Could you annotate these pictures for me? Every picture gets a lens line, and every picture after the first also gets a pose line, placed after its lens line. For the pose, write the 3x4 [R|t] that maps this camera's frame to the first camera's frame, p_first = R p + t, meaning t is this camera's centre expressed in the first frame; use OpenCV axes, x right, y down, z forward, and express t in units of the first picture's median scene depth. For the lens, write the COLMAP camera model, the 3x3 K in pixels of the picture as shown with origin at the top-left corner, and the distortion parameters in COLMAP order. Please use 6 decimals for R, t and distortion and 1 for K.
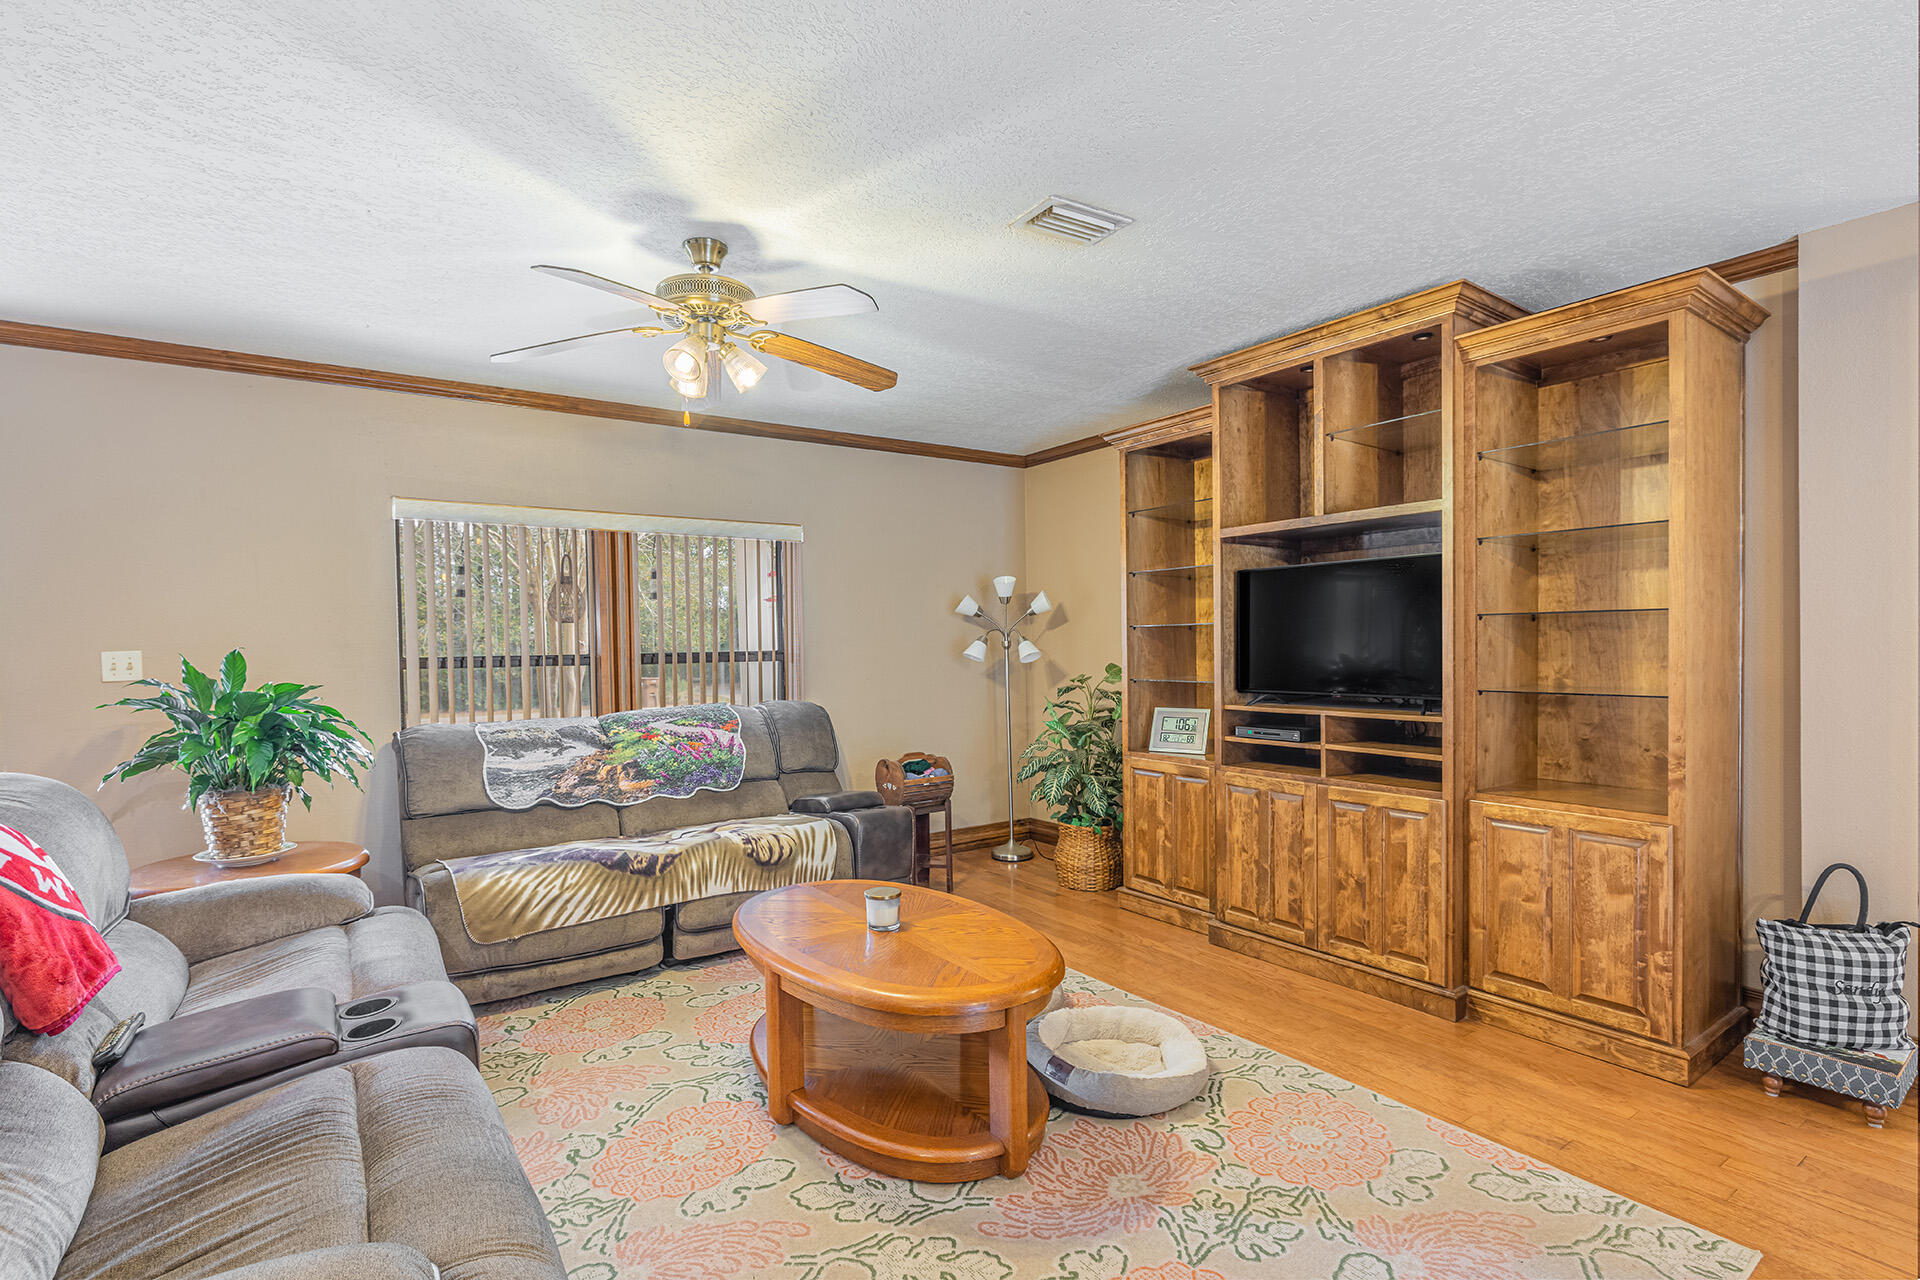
lens RADIAL K [[943.9, 0, 958.9], [0, 943.9, 672.0], [0, 0, 1]] dist [0.000504, 0.000079]
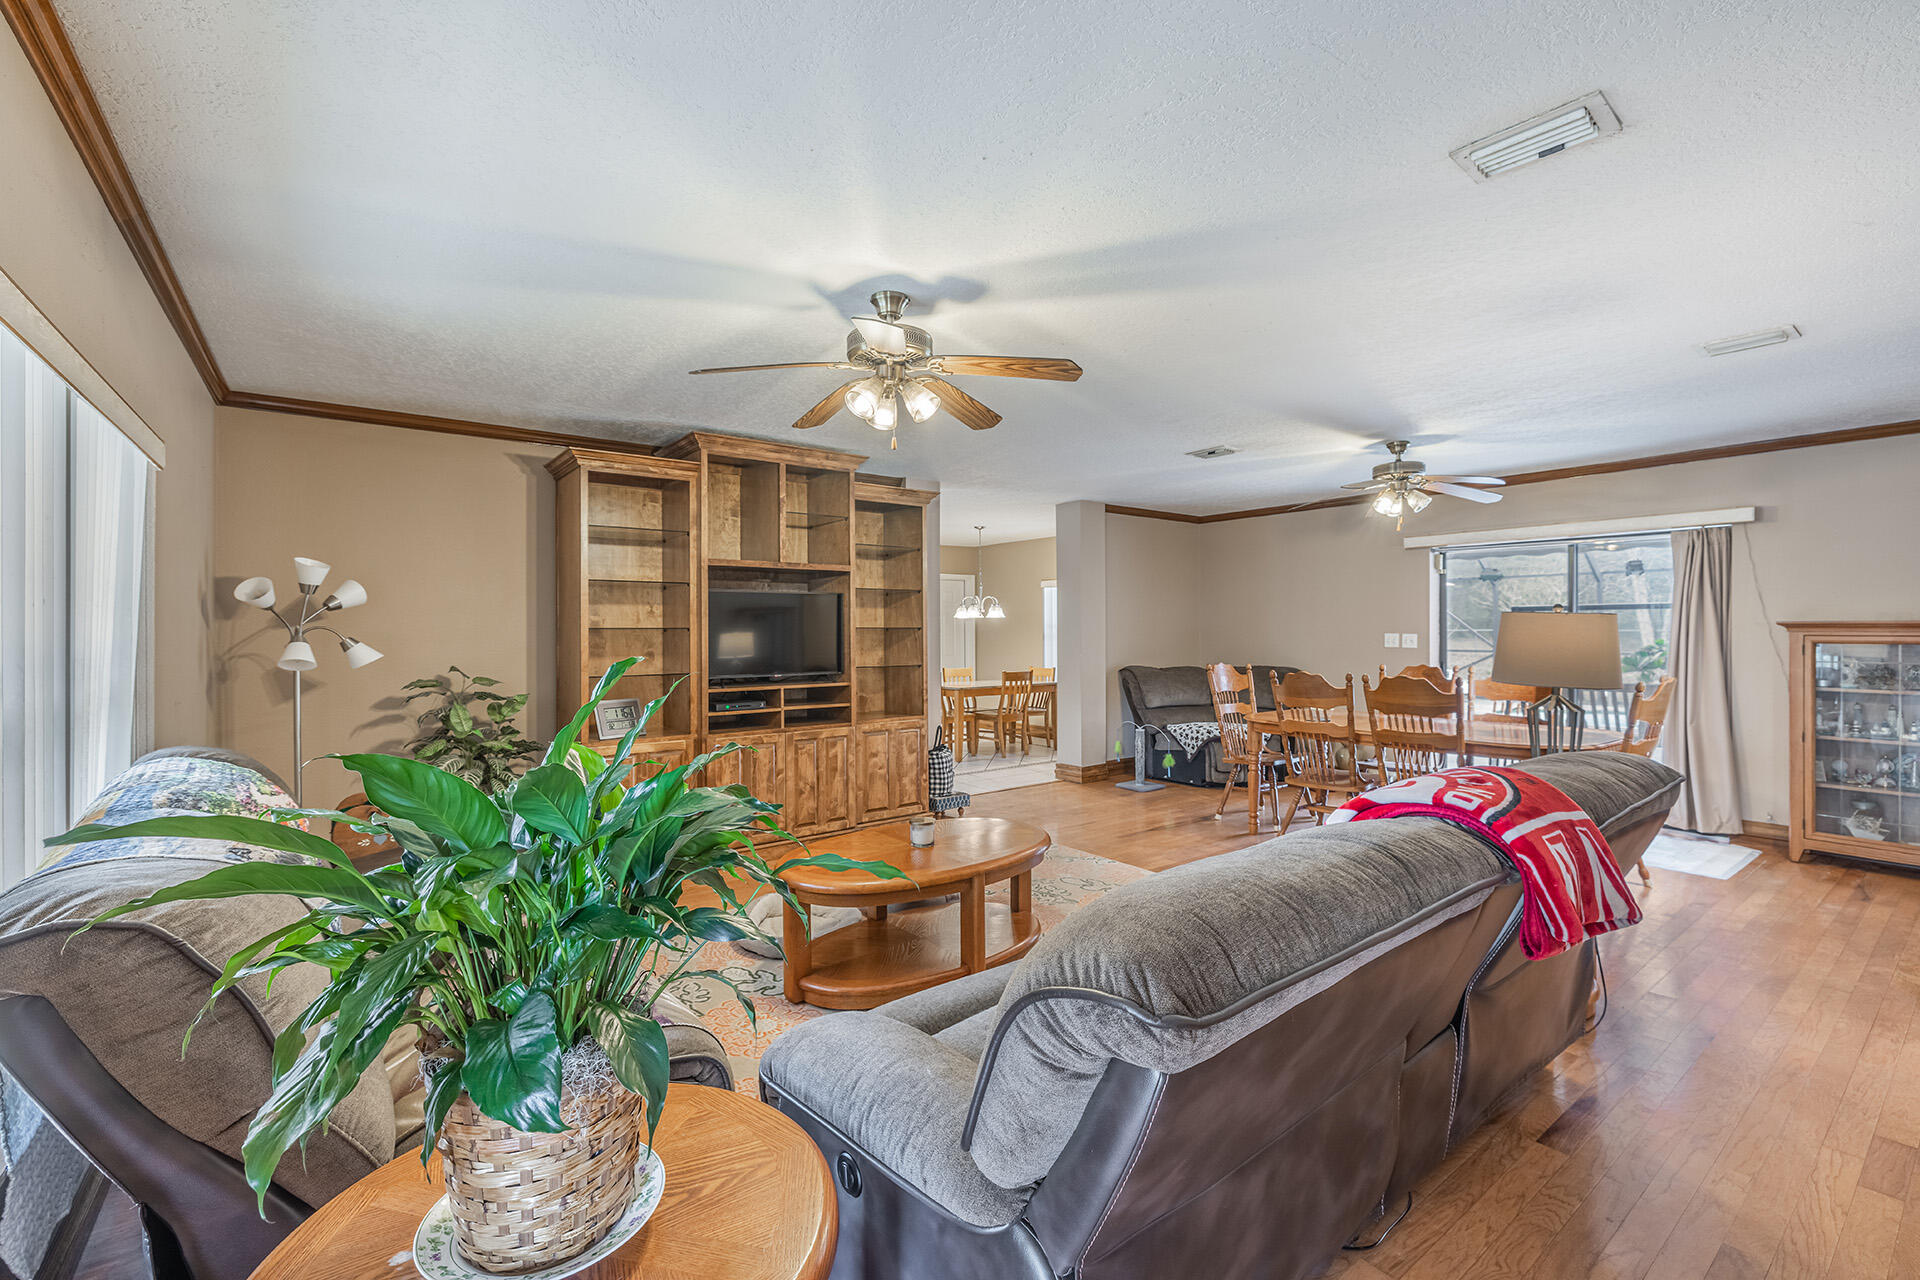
lens RADIAL K [[824.8, 0, 960.8], [0, 824.8, 629.9], [0, 0, 1]] dist [0.001425, 0.000127]
pose [[-0.062586, 0.003270, 0.998034, -1.046549], [0.025839, 0.999665, -0.001655, -0.043917], [-0.997705, 0.025685, -0.062649, 0.823014]]
